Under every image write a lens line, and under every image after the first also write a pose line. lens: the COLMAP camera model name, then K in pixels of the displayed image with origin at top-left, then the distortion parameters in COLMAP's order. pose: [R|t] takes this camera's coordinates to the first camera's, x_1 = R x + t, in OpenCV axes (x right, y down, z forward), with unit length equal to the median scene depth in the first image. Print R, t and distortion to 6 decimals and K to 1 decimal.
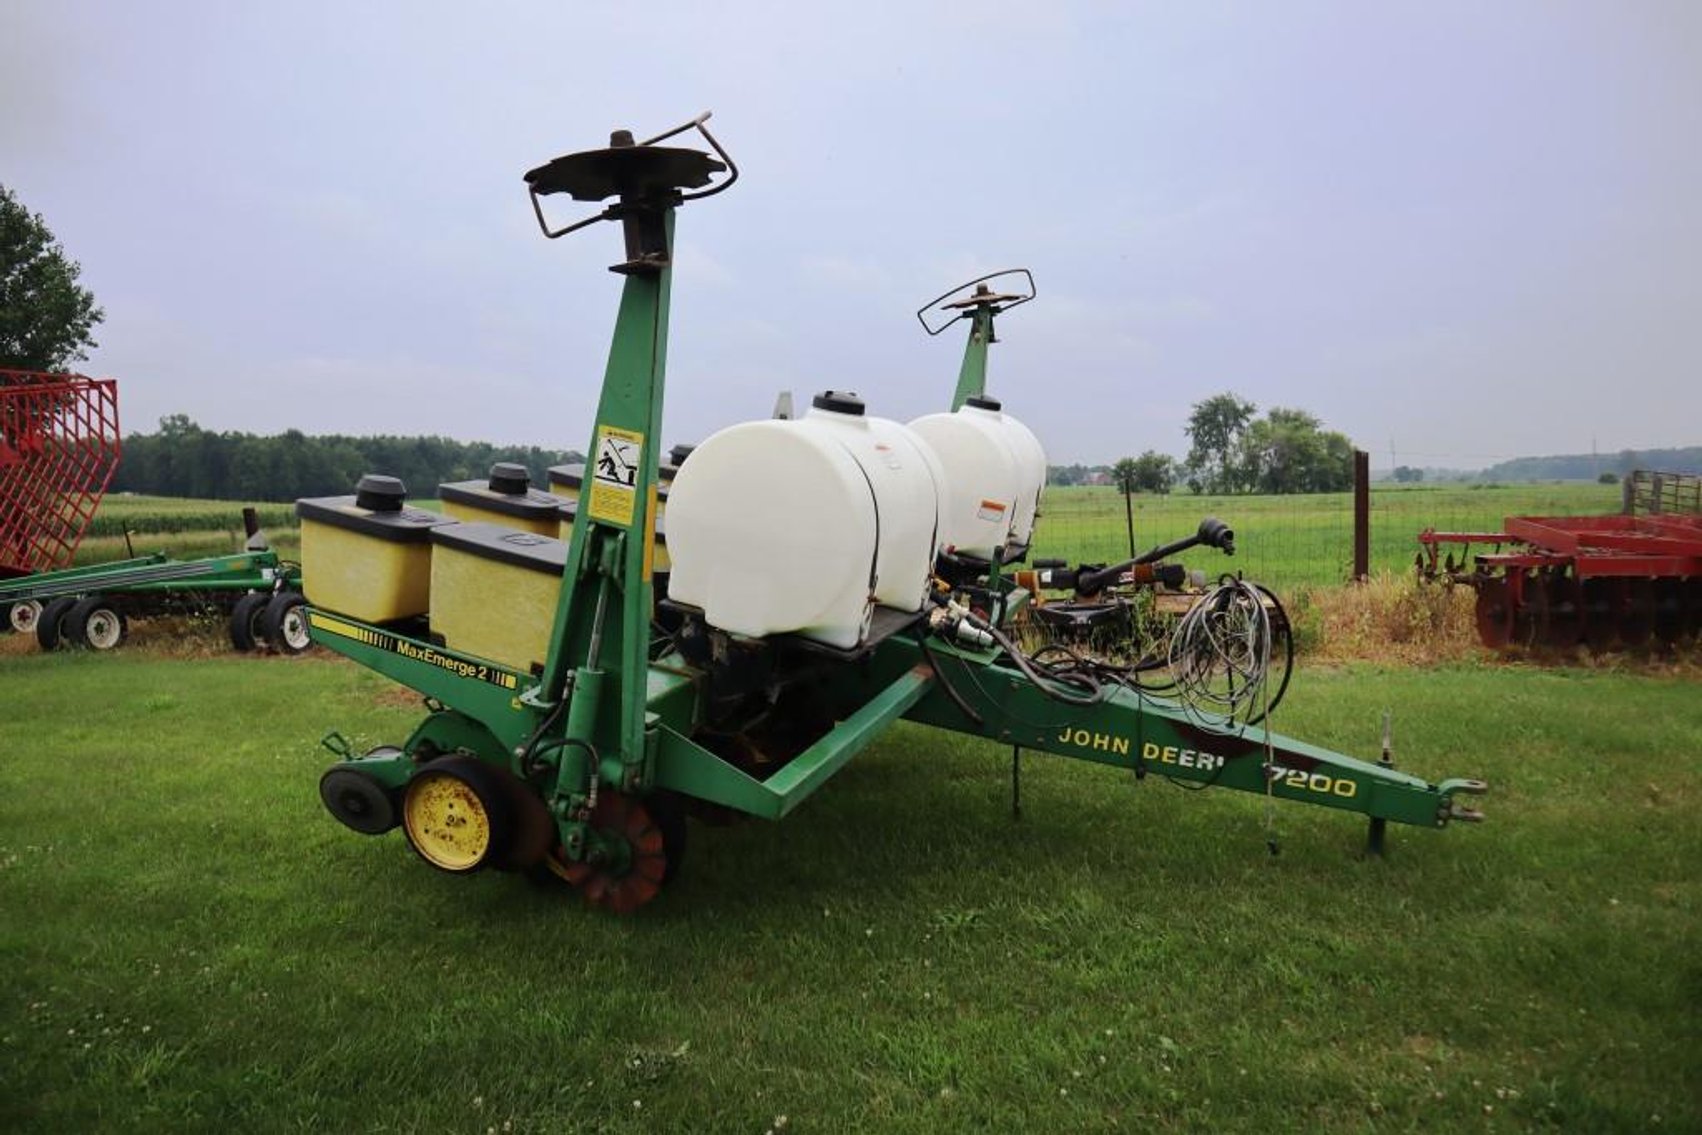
lens RADIAL K [[1189.4, 0, 891.1], [0, 1189.4, 549.5], [0, 0, 1]] dist [-0.095448, 0.054422]
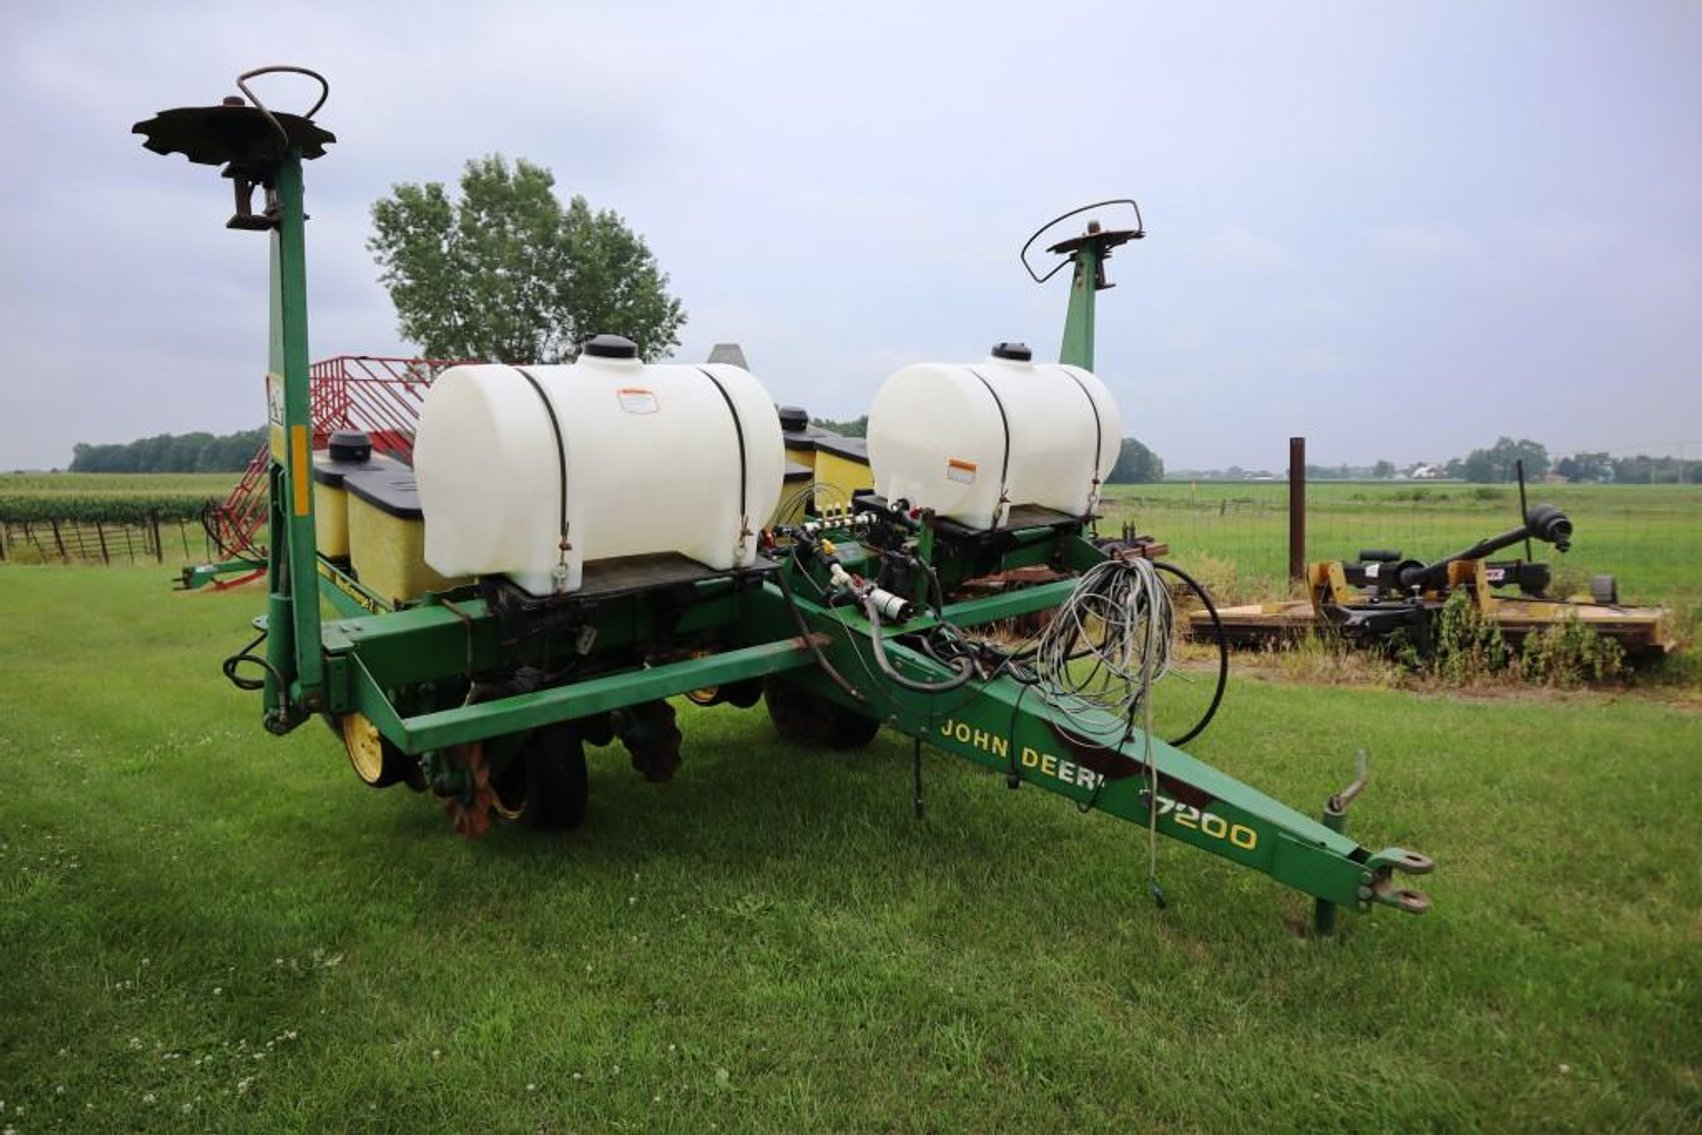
lens RADIAL K [[1189.4, 0, 863.5], [0, 1189.4, 562.8], [0, 0, 1]] dist [-0.095448, 0.054422]
pose [[0.882884, 0.047393, -0.467193, 0.499966], [-0.037488, 0.998832, 0.030482, 0.012958], [0.468092, -0.009398, 0.883630, 0.210627]]
